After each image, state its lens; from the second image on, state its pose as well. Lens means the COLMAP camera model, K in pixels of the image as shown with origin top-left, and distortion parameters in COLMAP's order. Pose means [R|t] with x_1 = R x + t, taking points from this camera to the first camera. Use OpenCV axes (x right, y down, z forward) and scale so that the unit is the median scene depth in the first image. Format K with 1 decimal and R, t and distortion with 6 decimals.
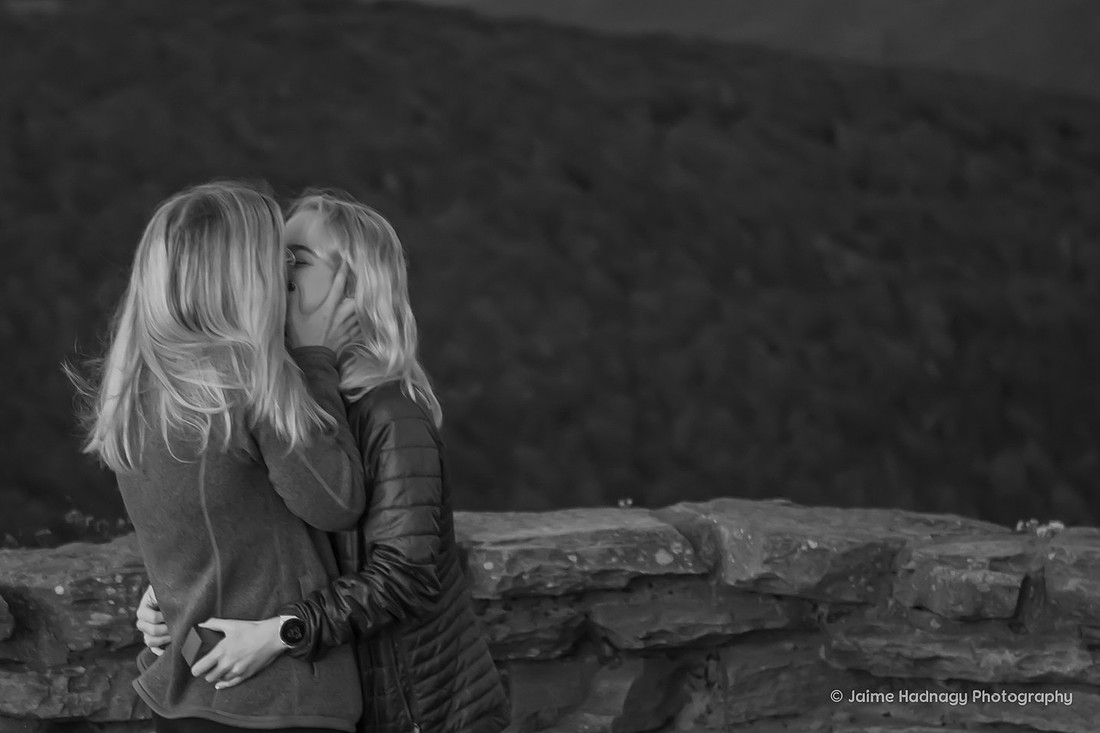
lens RADIAL K [[3418.0, 0, 455.7], [0, 3418.0, 667.2], [0, 0, 1]] dist [0.161504, 0.000000]
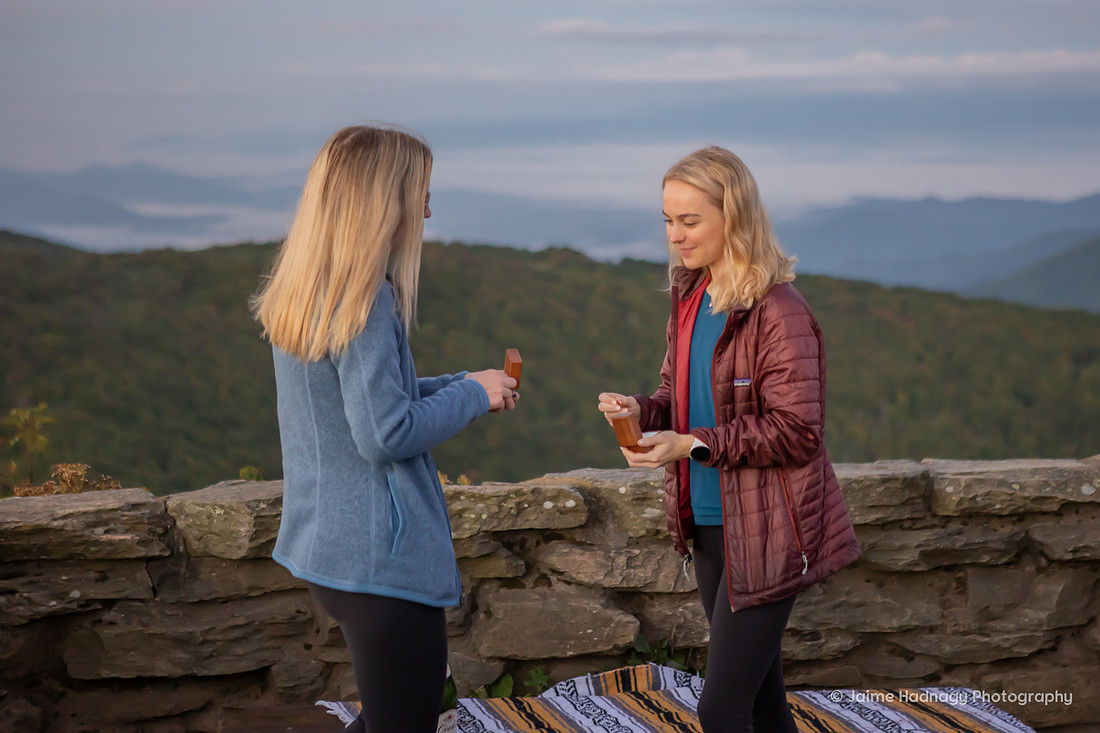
lens RADIAL K [[2166.2, 0, 619.9], [0, 2166.2, 343.0], [0, 0, 1]] dist [0.160356, 0.000000]
pose [[0.988914, 0.016017, -0.147620, 0.006549], [-0.040119, 0.986011, -0.161778, 0.054347], [0.142964, 0.165907, 0.975723, 0.156946]]
